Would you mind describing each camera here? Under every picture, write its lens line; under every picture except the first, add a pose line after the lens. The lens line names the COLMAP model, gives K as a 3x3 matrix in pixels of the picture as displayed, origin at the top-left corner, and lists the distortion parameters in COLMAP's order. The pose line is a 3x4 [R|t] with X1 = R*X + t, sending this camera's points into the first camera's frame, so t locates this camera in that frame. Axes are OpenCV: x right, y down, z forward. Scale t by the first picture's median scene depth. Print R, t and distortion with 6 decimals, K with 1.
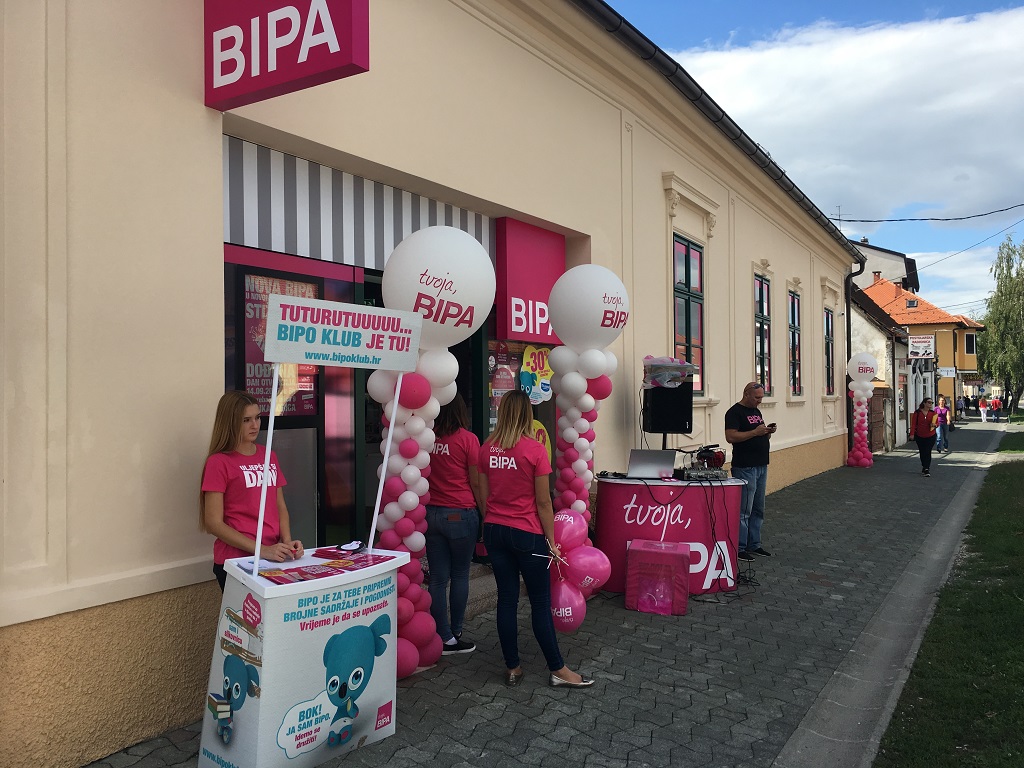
lens RADIAL K [[865.1, 0, 512.0], [0, 865.1, 384.0], [0, 0, 1]] dist [0.100867, -0.140464]
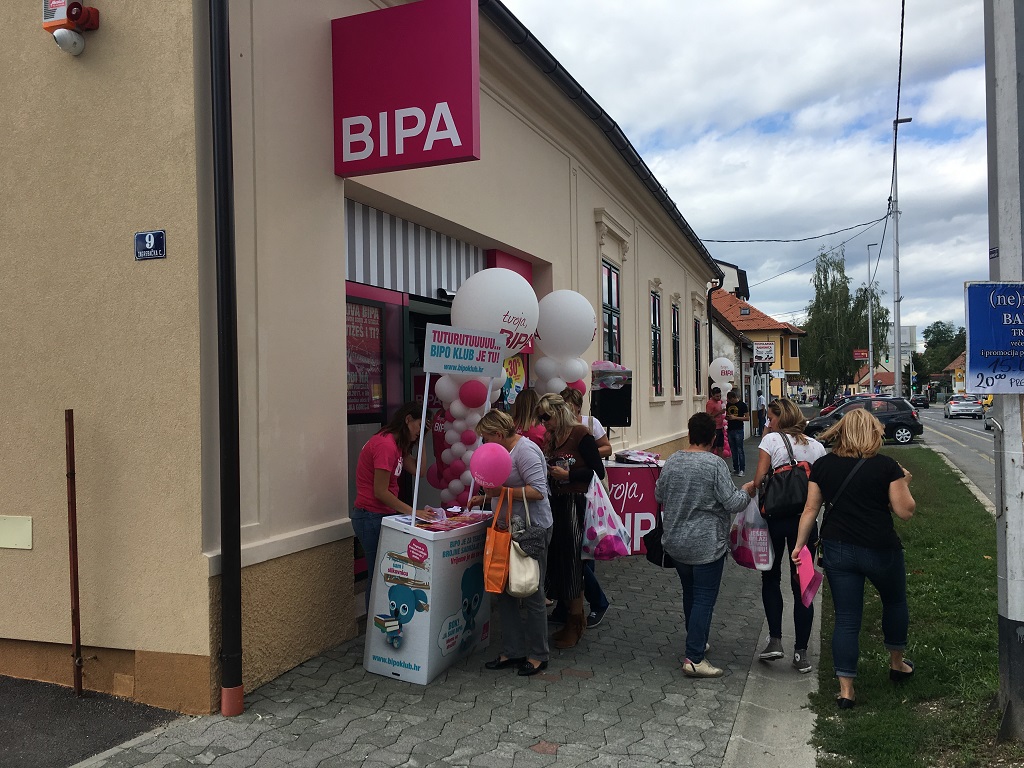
lens RADIAL K [[865.1, 0, 512.0], [0, 865.1, 384.0], [0, 0, 1]] dist [0.100867, -0.140464]
pose [[0.984502, -0.003973, 0.175327, -0.264101], [0.004302, 0.999990, -0.001496, -0.002612], [-0.175319, 0.002227, 0.984509, -0.262918]]
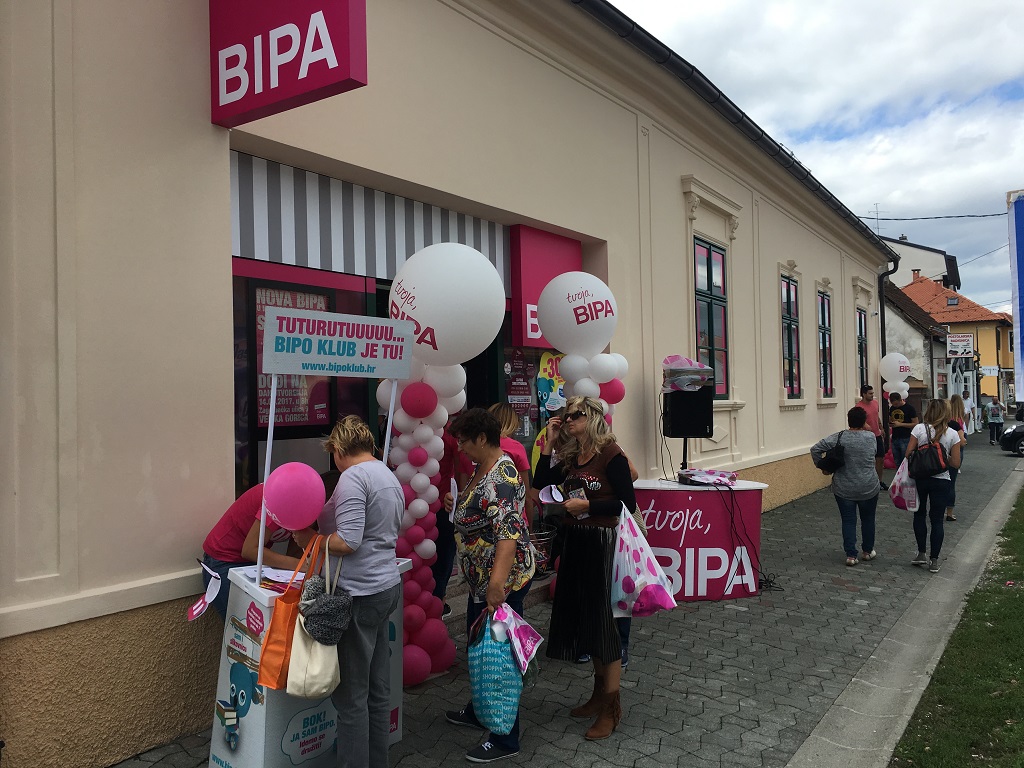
lens RADIAL K [[865.1, 0, 512.0], [0, 865.1, 384.0], [0, 0, 1]] dist [0.100867, -0.140464]
pose [[0.999050, -0.014392, -0.041124, 0.030625], [0.014140, 0.999880, -0.006395, -0.001809], [0.041211, 0.005808, 0.999134, -0.002869]]
